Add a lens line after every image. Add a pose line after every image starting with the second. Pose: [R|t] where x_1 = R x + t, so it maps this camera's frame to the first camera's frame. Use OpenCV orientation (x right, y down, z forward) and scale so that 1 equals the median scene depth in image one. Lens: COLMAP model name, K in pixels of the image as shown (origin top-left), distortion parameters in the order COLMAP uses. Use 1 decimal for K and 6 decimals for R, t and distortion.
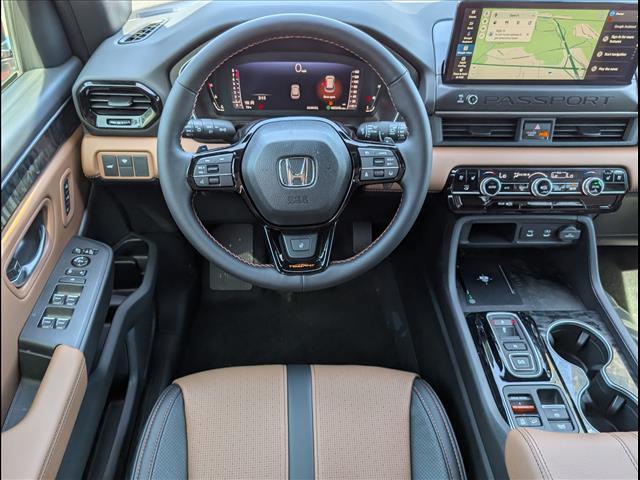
lens RADIAL K [[506.1, 0, 320.0], [0, 506.1, 240.0], [0, 0, 1]] dist [-0.009001, -0.004289]
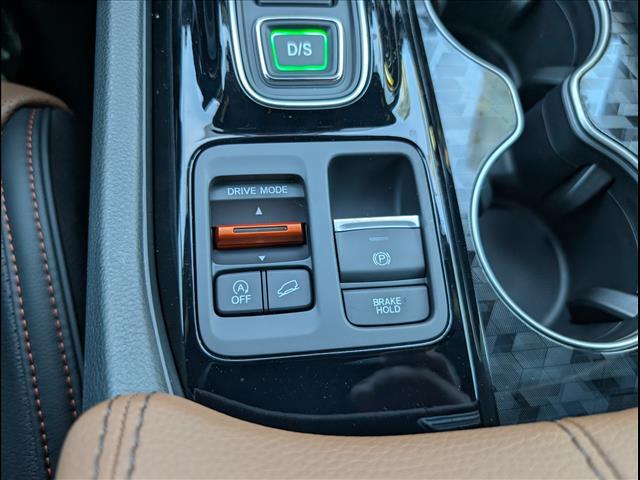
lens RADIAL K [[506.1, 0, 320.0], [0, 506.1, 240.0], [0, 0, 1]] dist [-0.009001, -0.004289]
pose [[0.989616, -0.034957, 0.139417, 0.344477], [-0.047758, 0.834896, 0.548332, 0.167954], [-0.135567, -0.549297, 0.824557, 0.679161]]
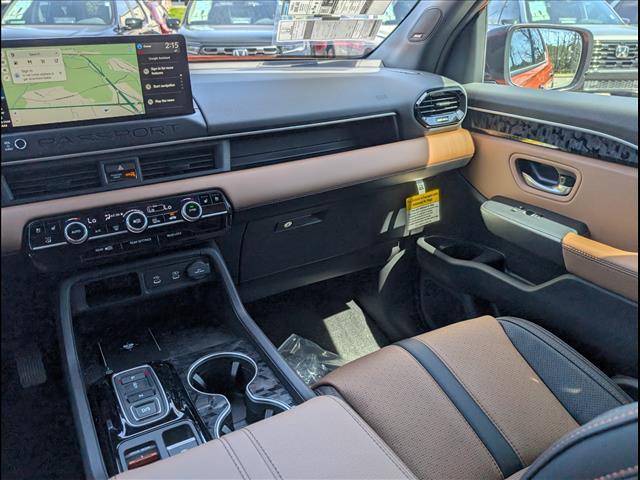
lens RADIAL K [[506.1, 0, 320.0], [0, 506.1, 240.0], [0, 0, 1]] dist [-0.009001, -0.004289]
pose [[0.883337, -0.217013, 0.415477, 0.342234], [0.332141, 0.915231, -0.228112, 0.252319], [-0.330754, 0.339496, 0.880536, 0.073295]]
